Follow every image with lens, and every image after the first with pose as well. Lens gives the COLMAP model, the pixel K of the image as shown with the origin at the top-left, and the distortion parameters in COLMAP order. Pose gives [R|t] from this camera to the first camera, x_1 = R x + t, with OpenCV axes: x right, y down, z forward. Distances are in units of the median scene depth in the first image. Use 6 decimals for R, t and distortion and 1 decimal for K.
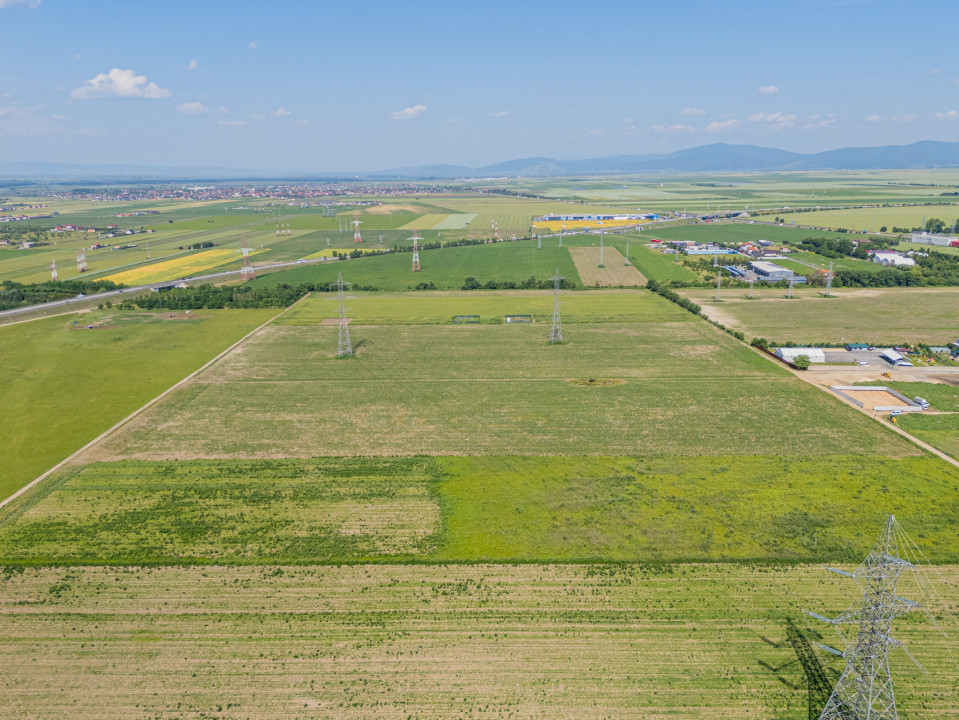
lens RADIAL K [[705.0, 0, 478.4], [0, 705.0, 359.0], [0, 0, 1]] dist [0.075632, -0.073701]
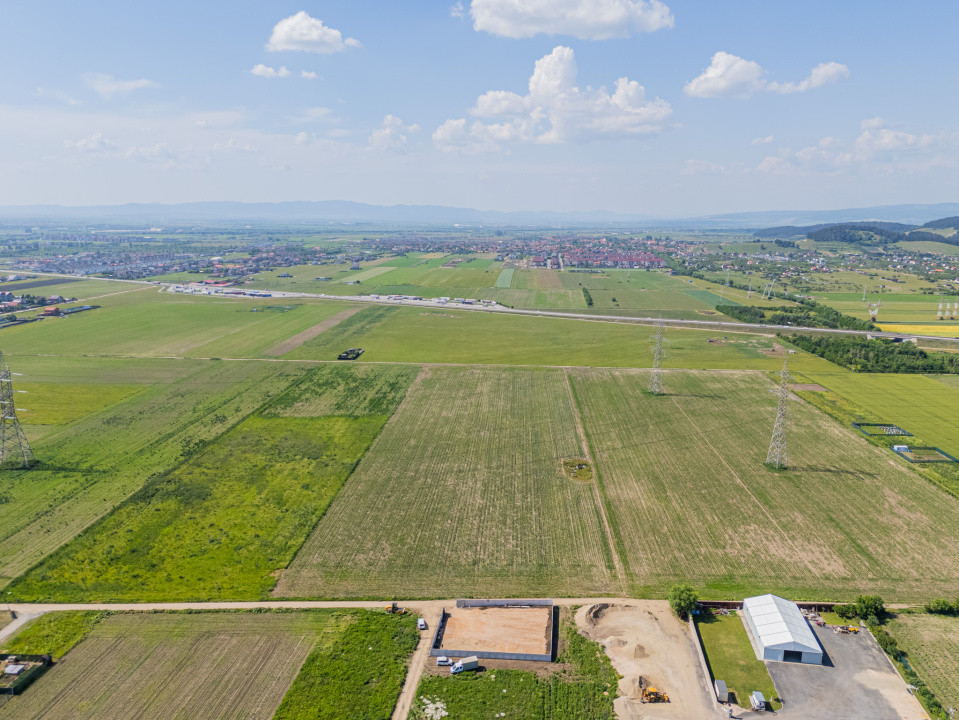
lens RADIAL K [[705.0, 0, 478.4], [0, 705.0, 359.0], [0, 0, 1]] dist [0.075632, -0.073701]
pose [[-0.039738, 0.209878, -0.976920, 1.134481], [-0.269908, 0.939093, 0.212730, -0.278765], [0.962066, 0.272132, 0.019330, 0.986013]]
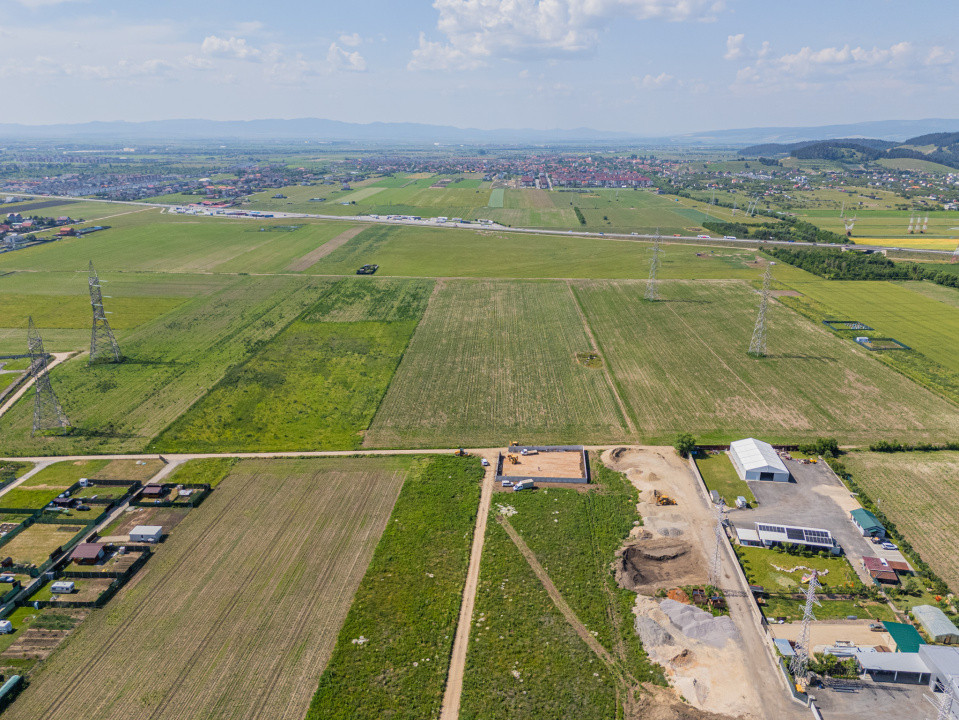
lens RADIAL K [[705.0, 0, 478.4], [0, 705.0, 359.0], [0, 0, 1]] dist [0.075632, -0.073701]
pose [[-0.011200, 0.313223, -0.949614, 1.300355], [-0.267008, 0.914254, 0.304709, -0.266765], [0.963629, 0.256967, 0.073393, 0.918676]]
